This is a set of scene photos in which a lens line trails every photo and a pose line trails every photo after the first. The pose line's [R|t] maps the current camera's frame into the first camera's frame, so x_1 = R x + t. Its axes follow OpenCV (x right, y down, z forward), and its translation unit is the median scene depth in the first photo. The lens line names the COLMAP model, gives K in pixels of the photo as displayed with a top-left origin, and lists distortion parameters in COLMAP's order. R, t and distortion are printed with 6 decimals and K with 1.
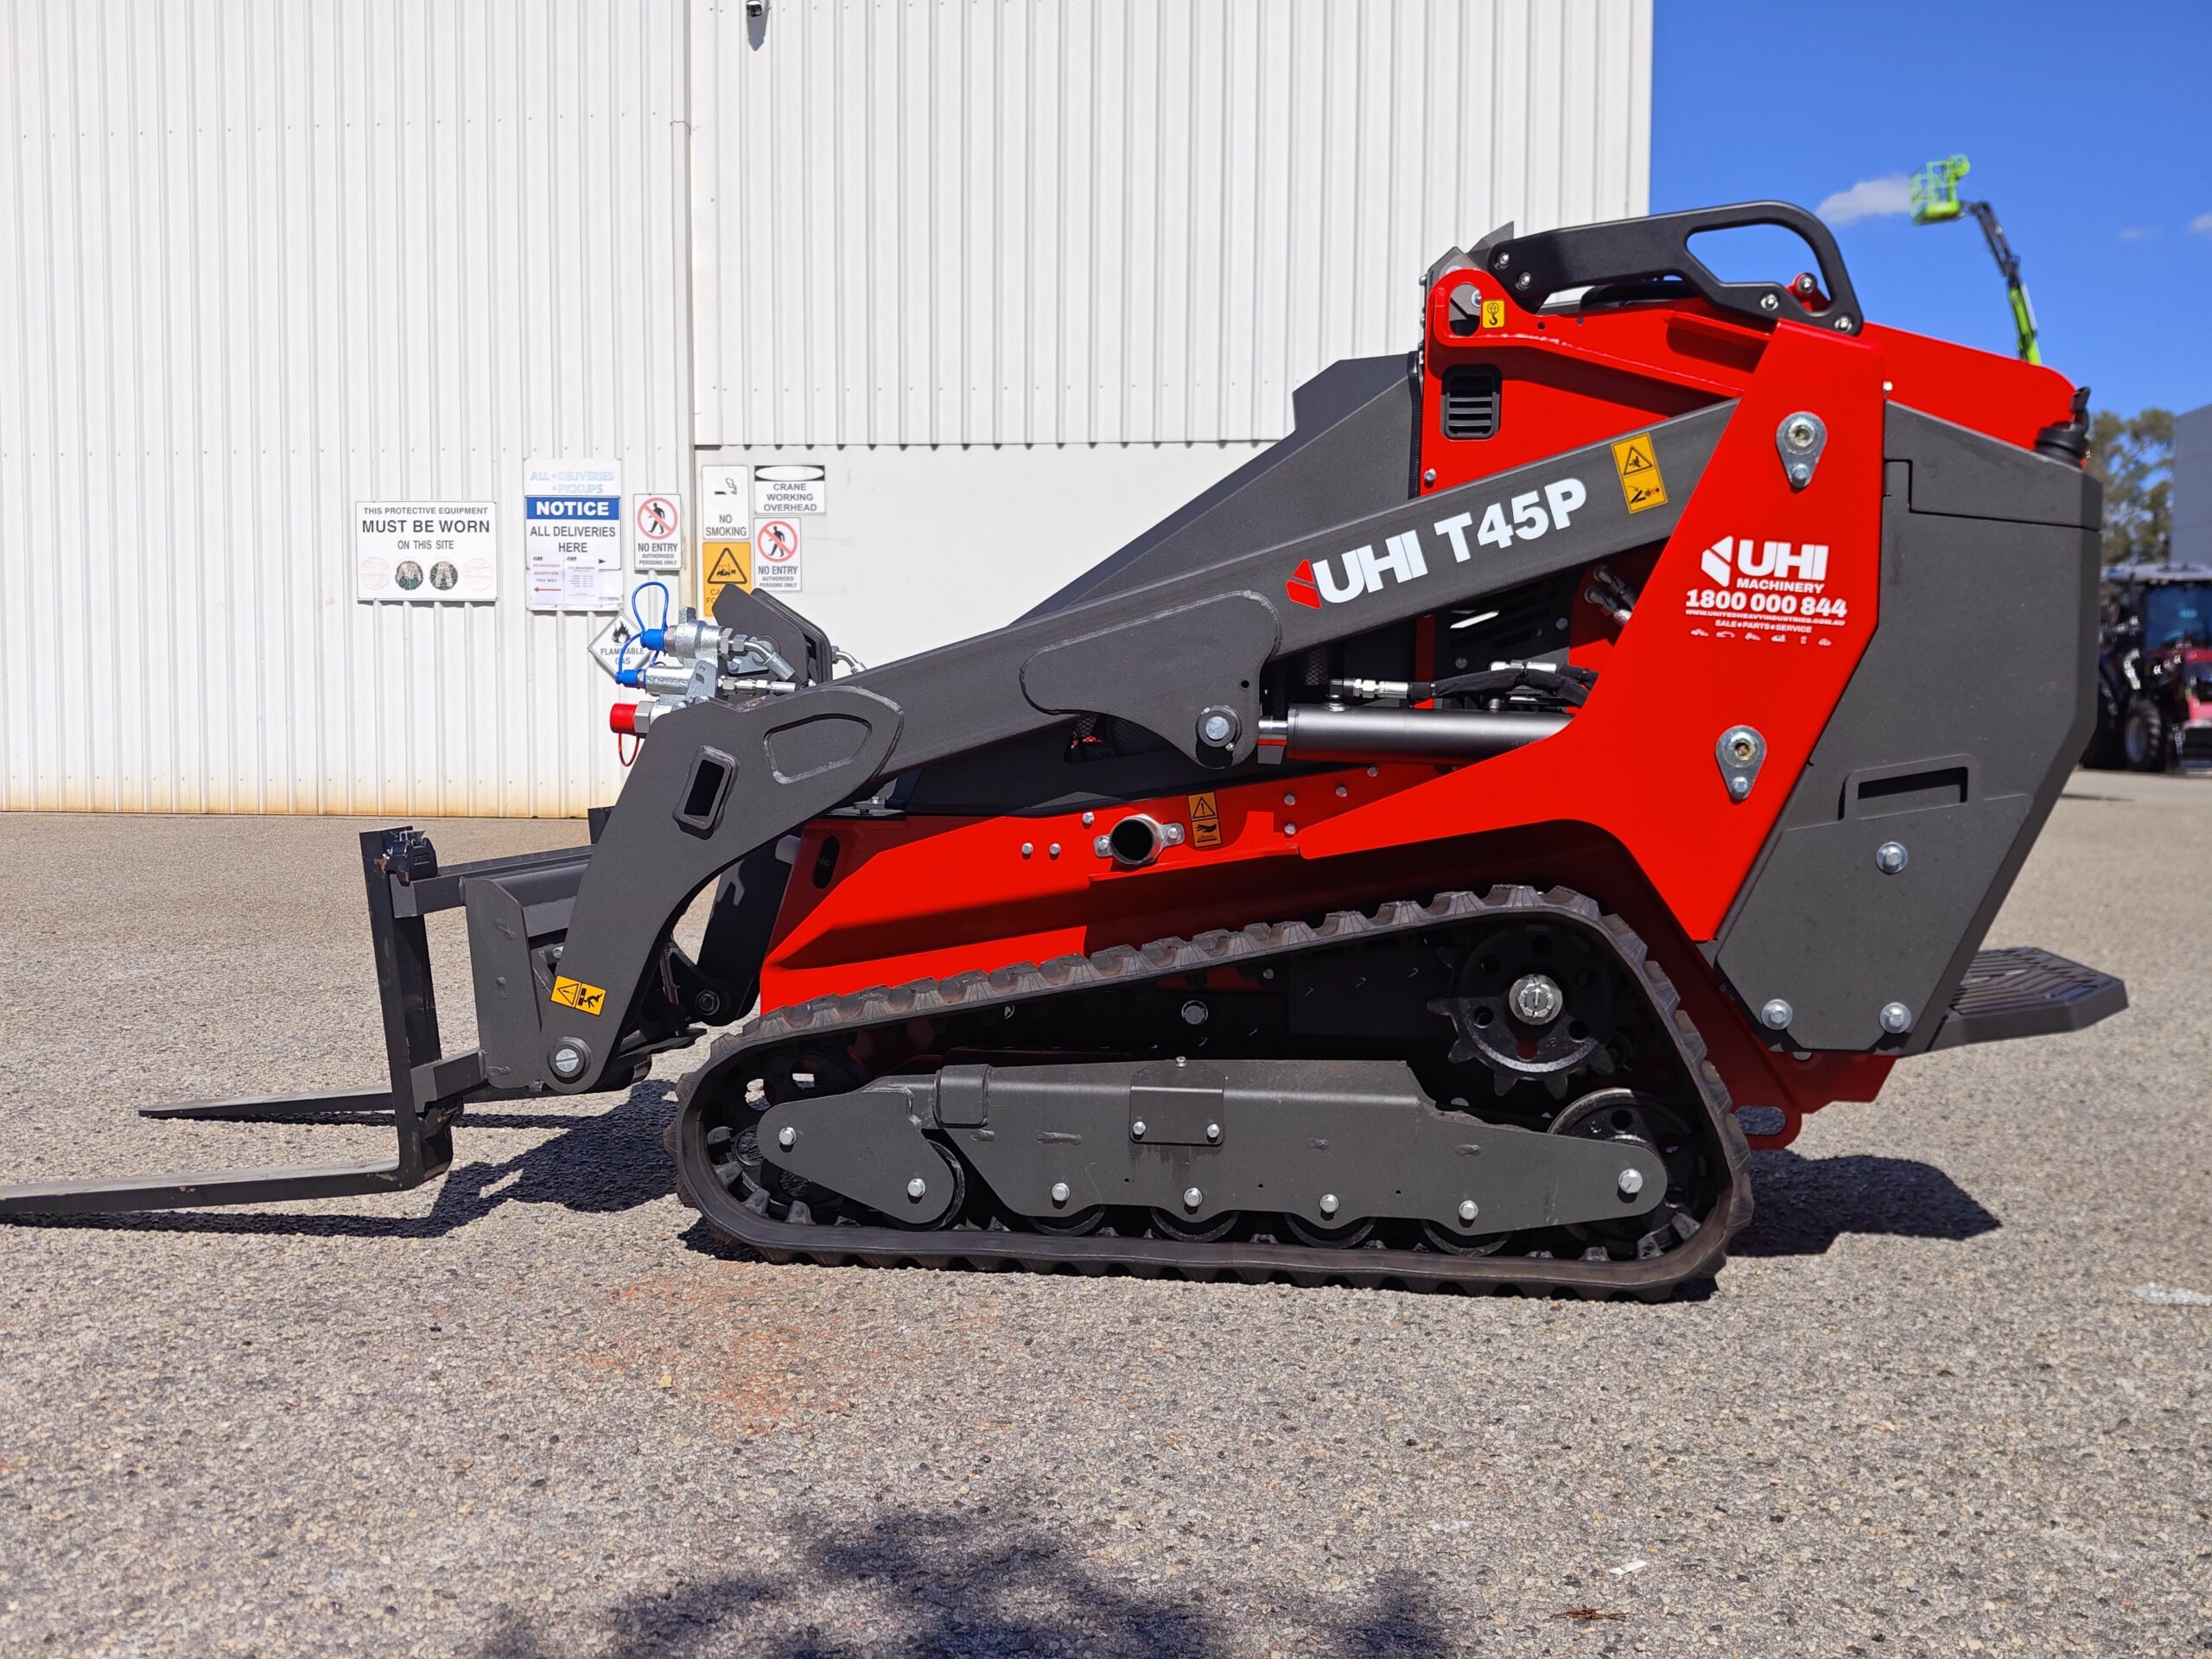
lens RADIAL K [[2258.2, 0, 1049.4], [0, 2258.2, 859.9], [0, 0, 1]] dist [0.302021, -1.095779]
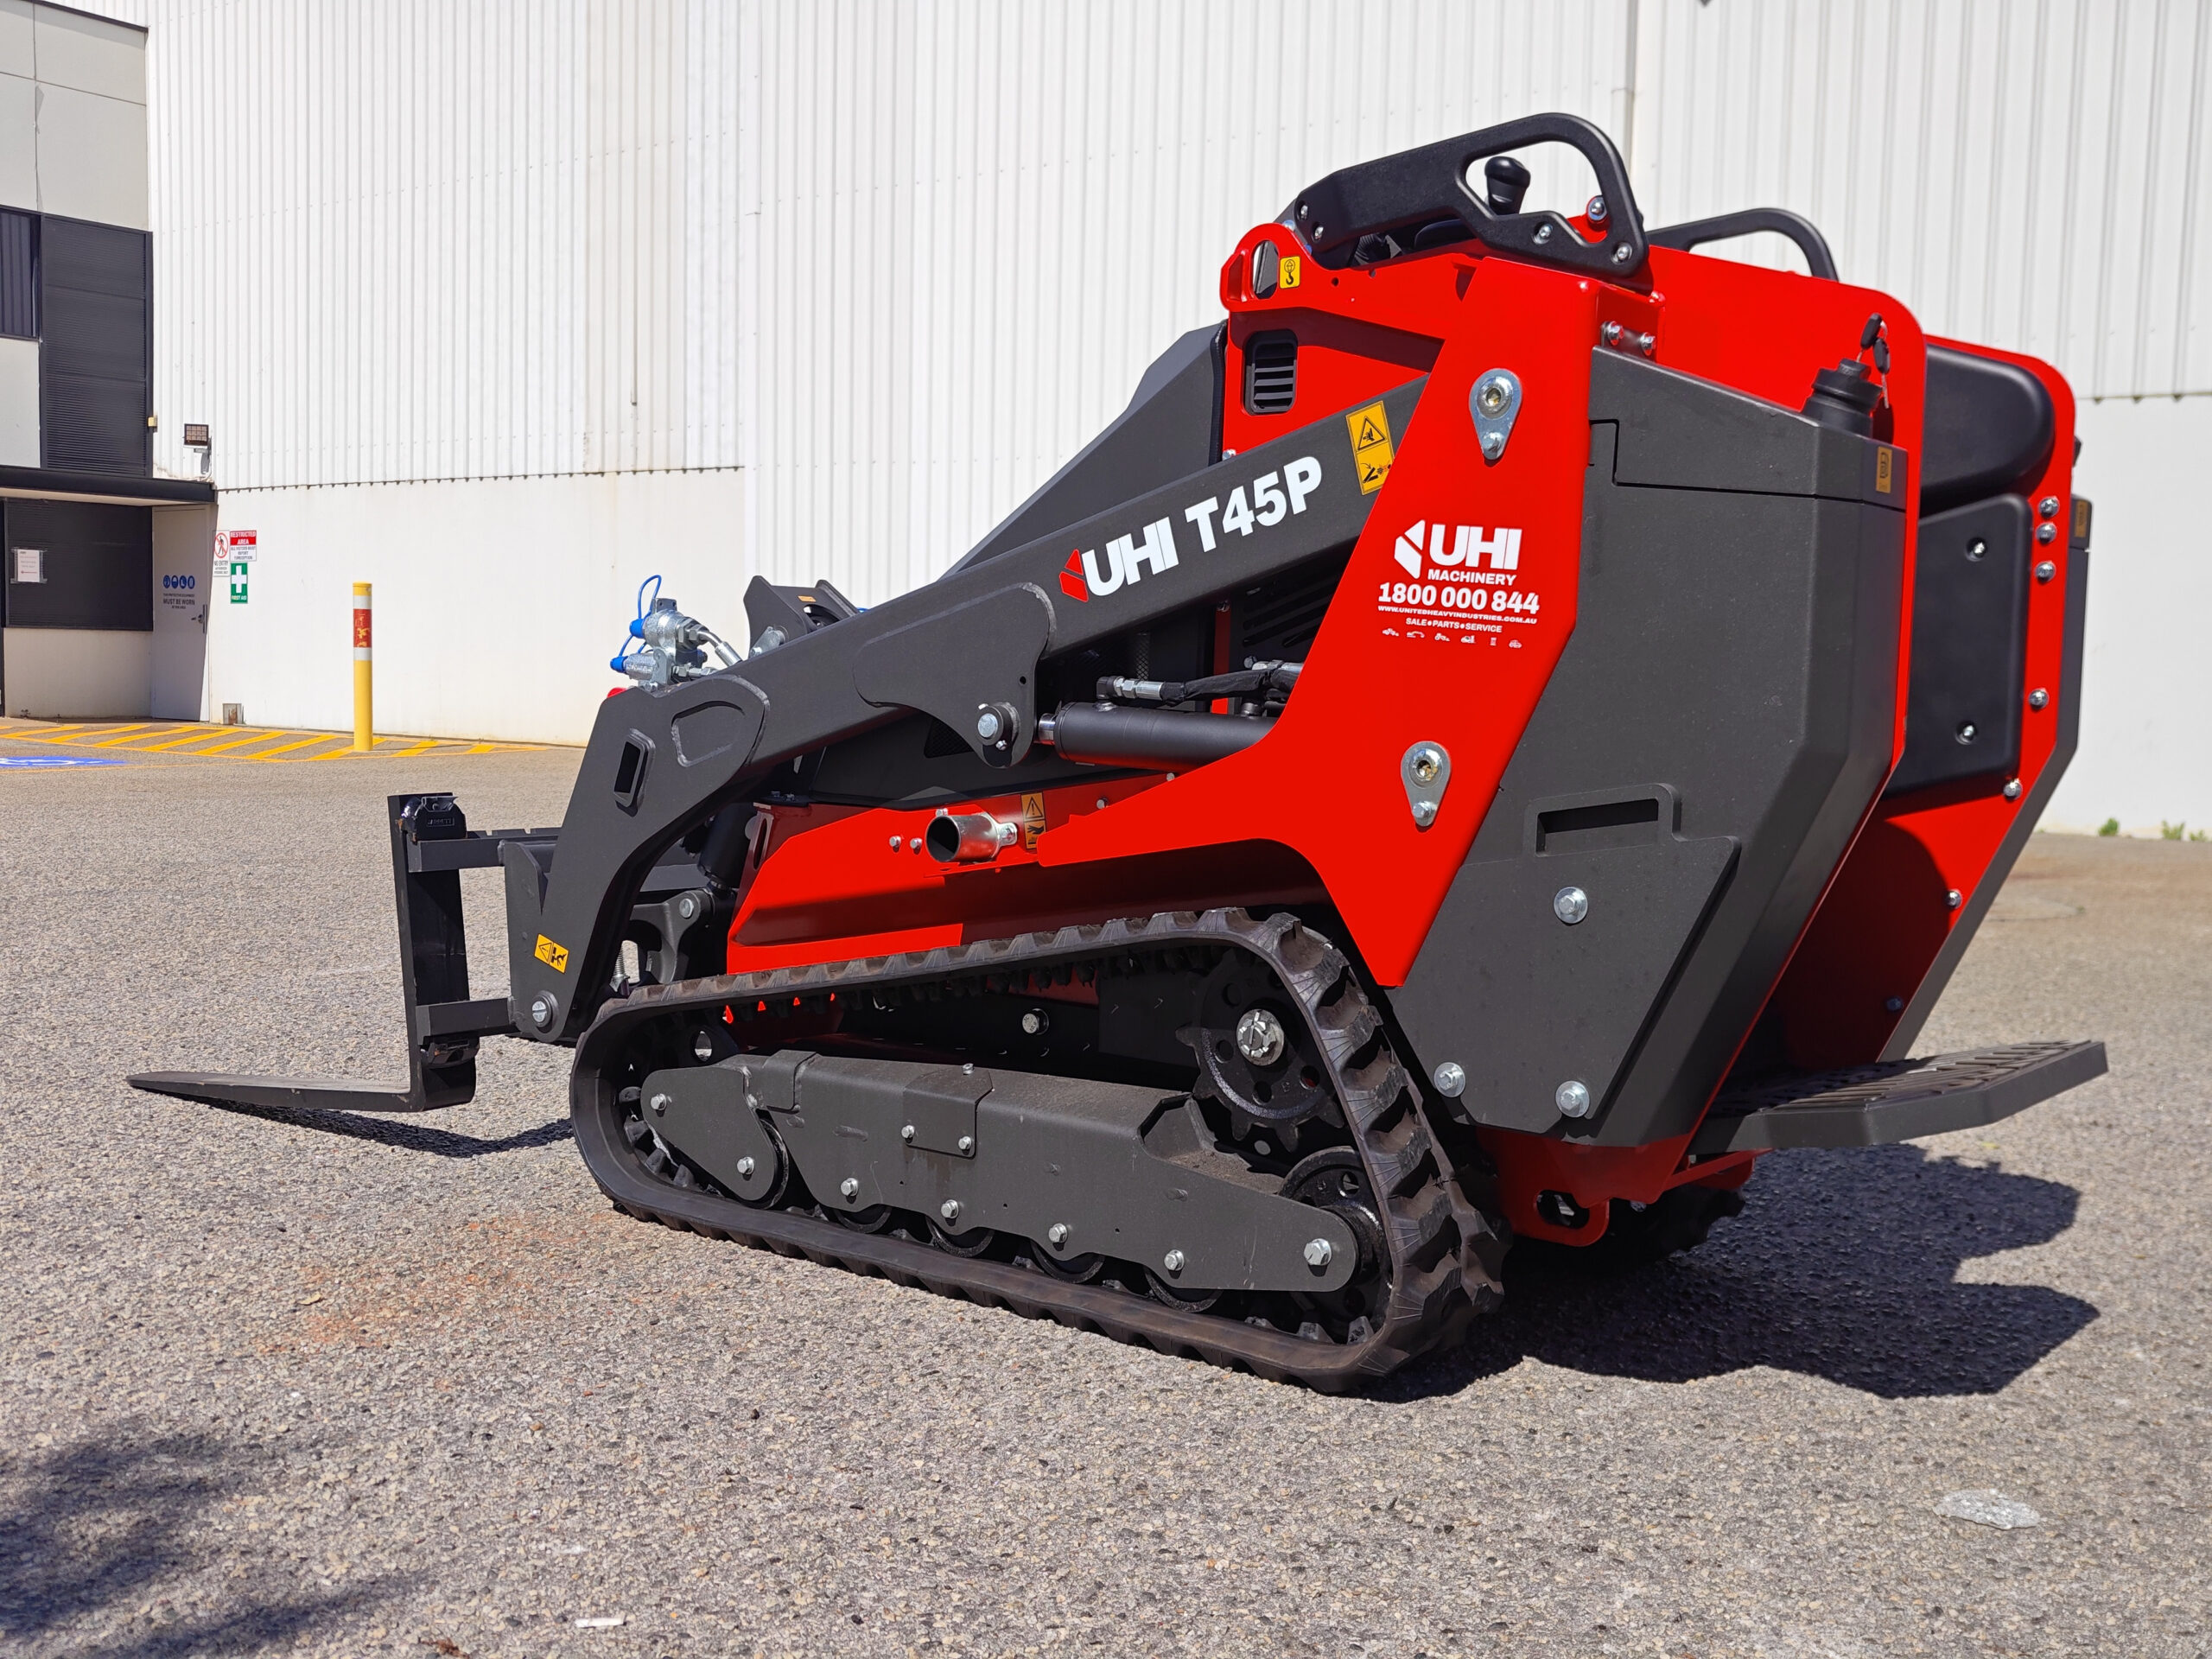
lens RADIAL K [[2268.5, 0, 1025.1], [0, 2268.5, 853.3], [0, 0, 1]] dist [0.306265, -0.942082]
pose [[0.860775, 0.056109, -0.505883, 0.581314], [-0.053486, 0.998374, 0.019724, -0.023988], [0.506167, 0.010080, 0.862376, 0.176833]]
